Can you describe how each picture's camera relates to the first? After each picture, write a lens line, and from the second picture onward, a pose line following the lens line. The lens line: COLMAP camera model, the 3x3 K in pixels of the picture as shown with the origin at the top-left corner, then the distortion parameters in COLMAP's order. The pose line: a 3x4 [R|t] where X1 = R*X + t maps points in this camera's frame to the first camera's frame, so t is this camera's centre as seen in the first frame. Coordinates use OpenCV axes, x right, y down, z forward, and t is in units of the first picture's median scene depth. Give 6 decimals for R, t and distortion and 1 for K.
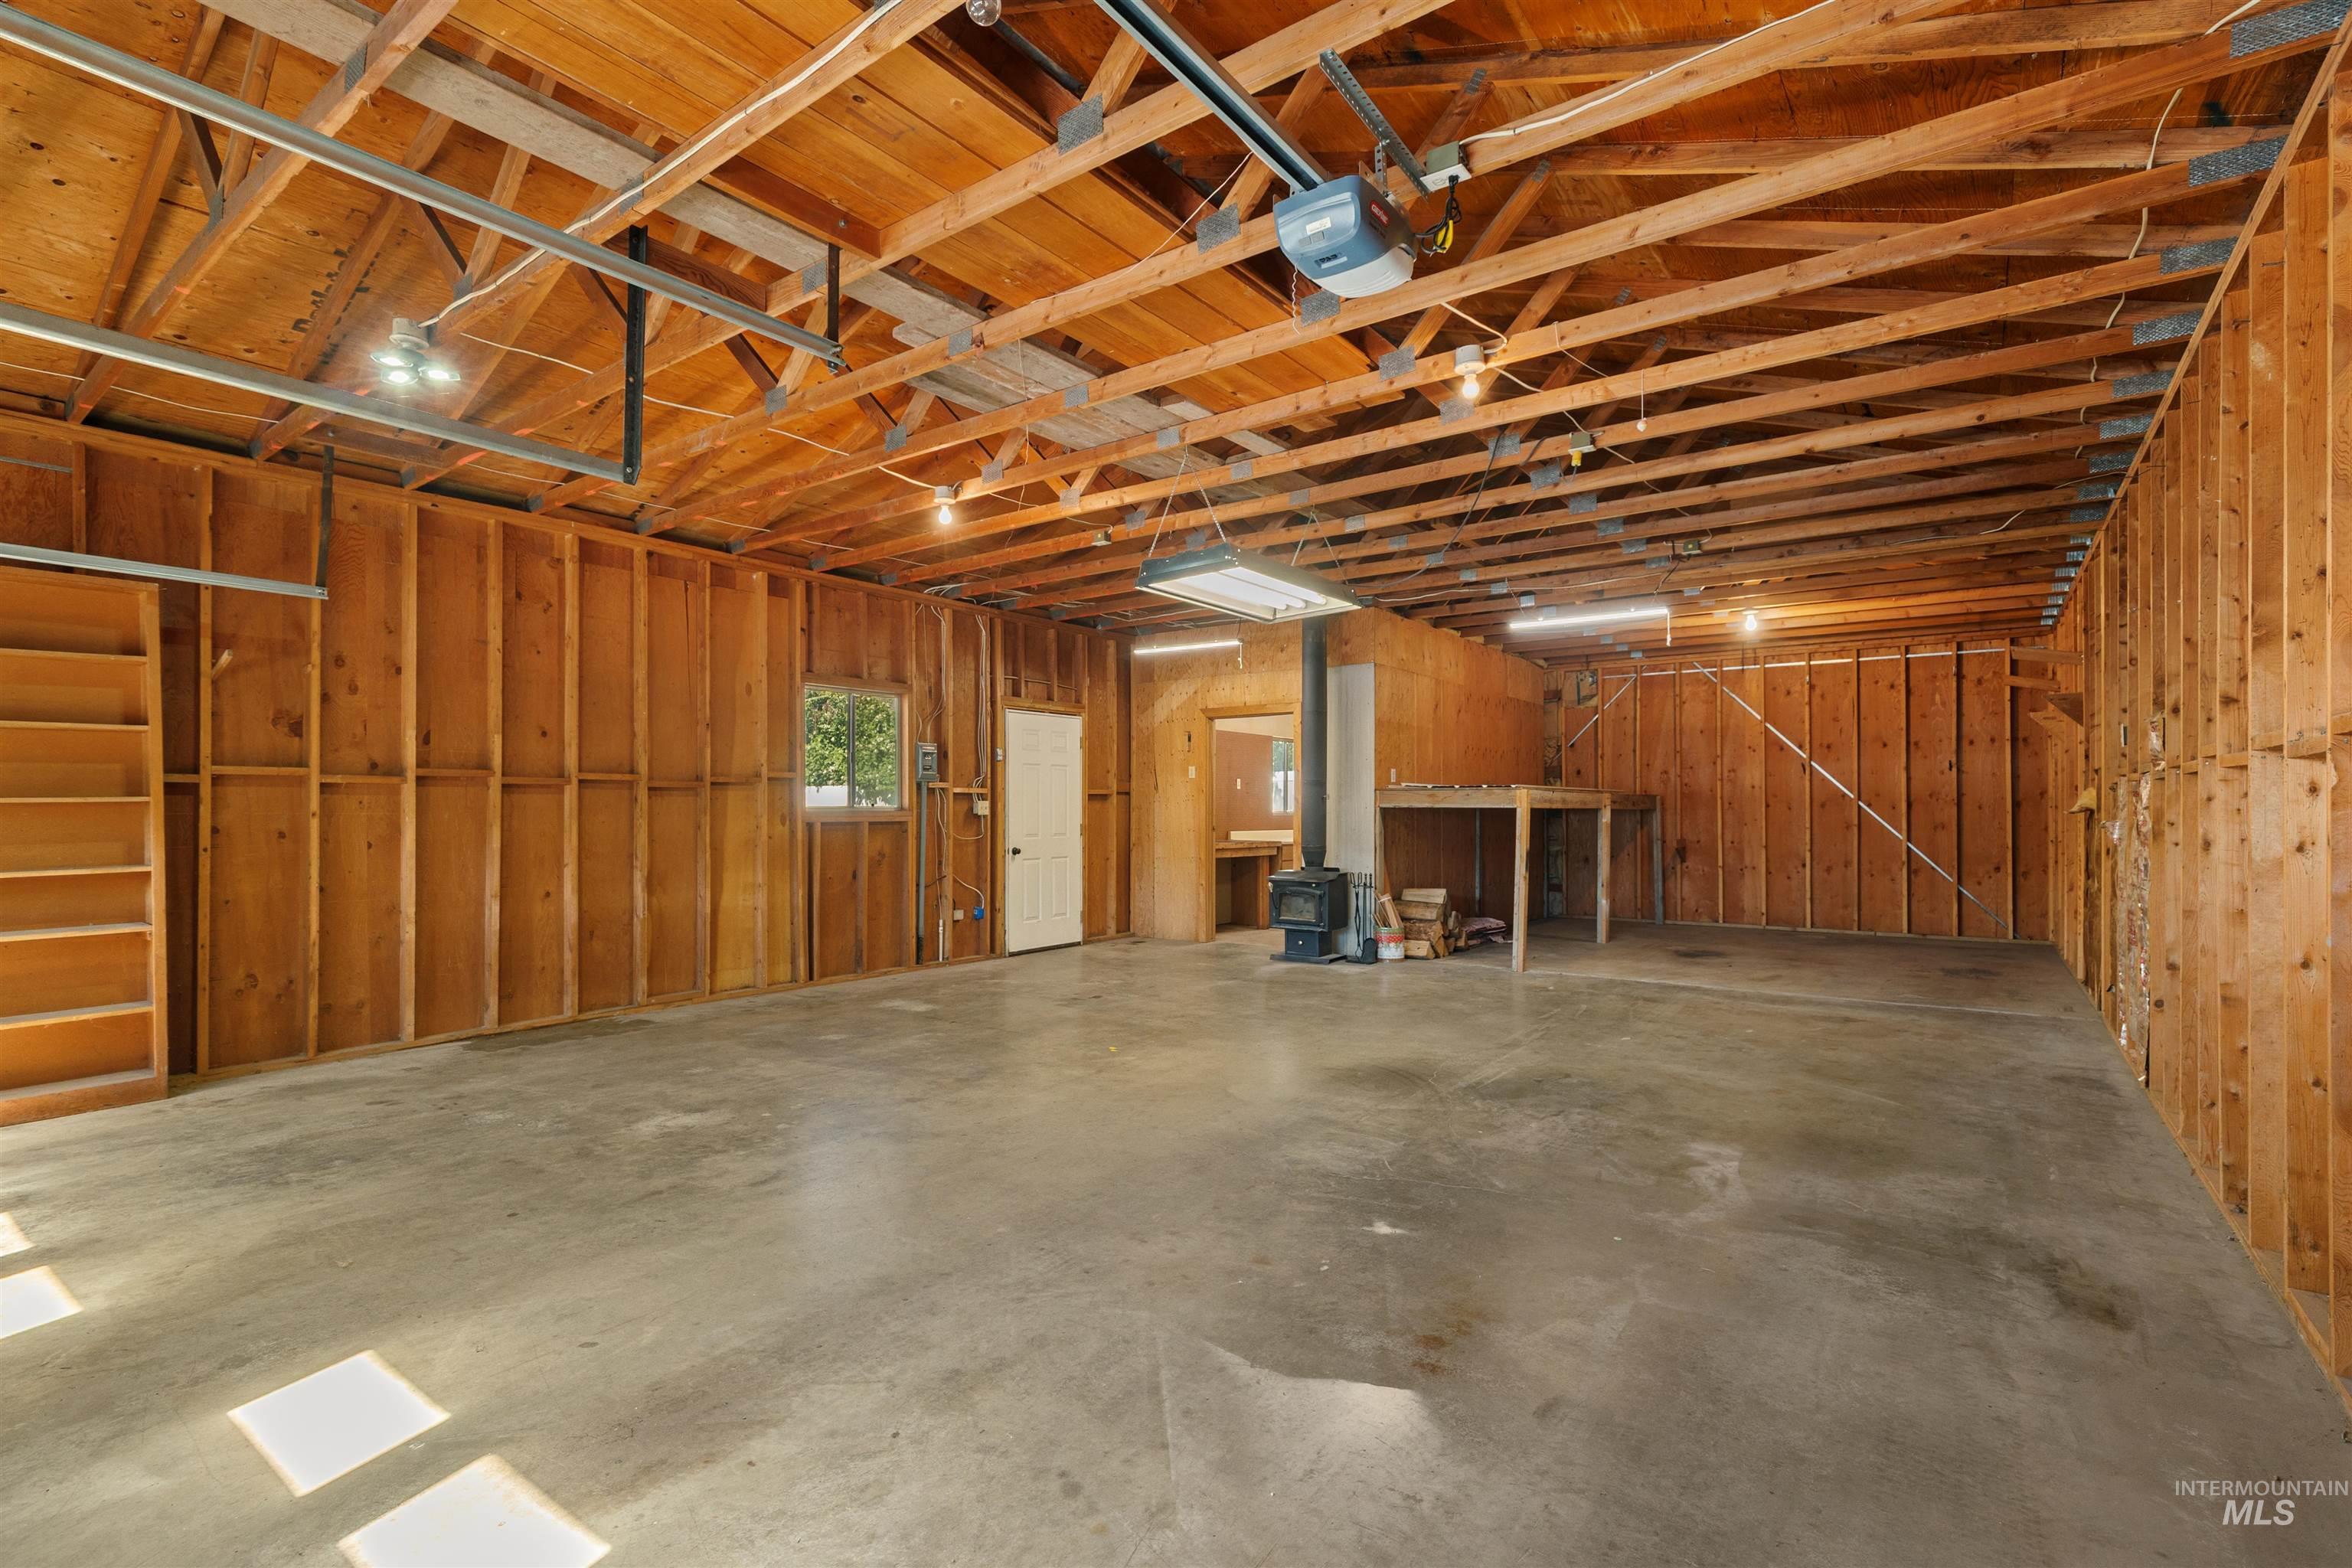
lens RADIAL K [[1076.0, 0, 1183.7], [0, 1076.0, 802.7], [0, 0, 1]] dist [-0.011616, 0.005915]
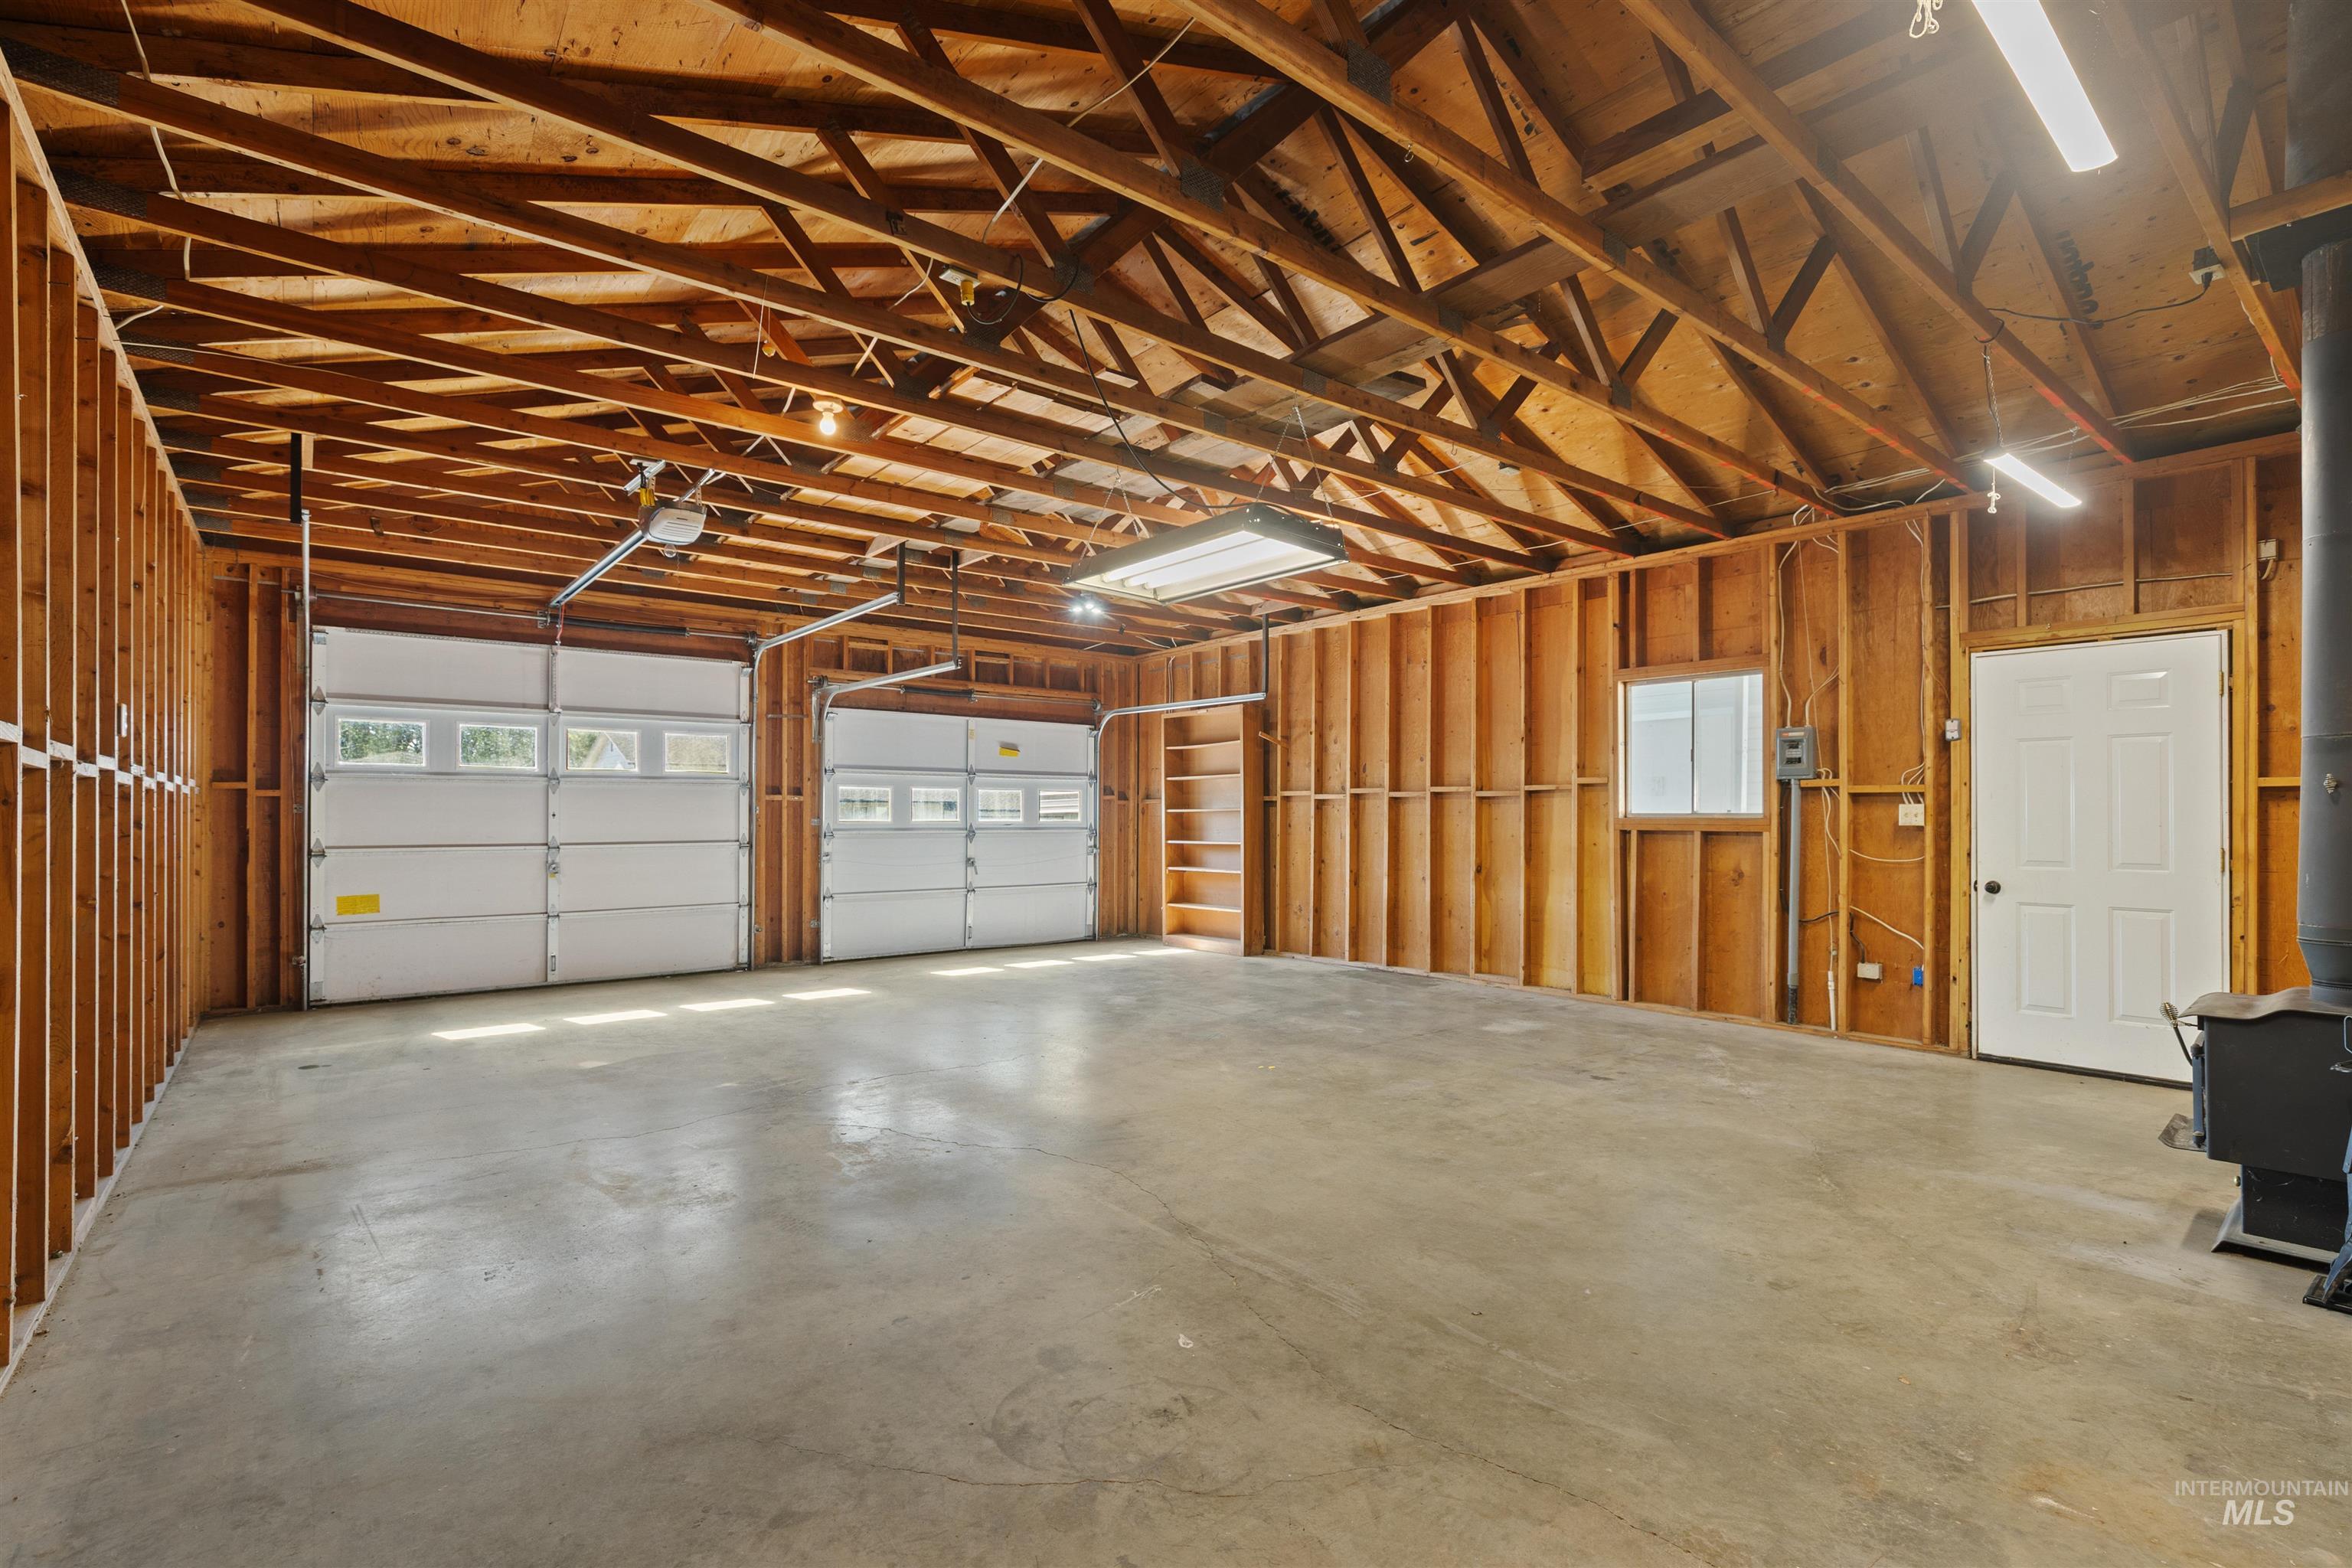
lens RADIAL K [[1076.0, 0, 1184.2], [0, 1076.0, 799.7], [0, 0, 1]] dist [-0.011616, 0.005915]
pose [[-0.244742, -0.005735, -0.969571, 0.551929], [0.009417, 0.999921, -0.008291, -0.003300], [0.969542, -0.011160, -0.244669, 0.729623]]
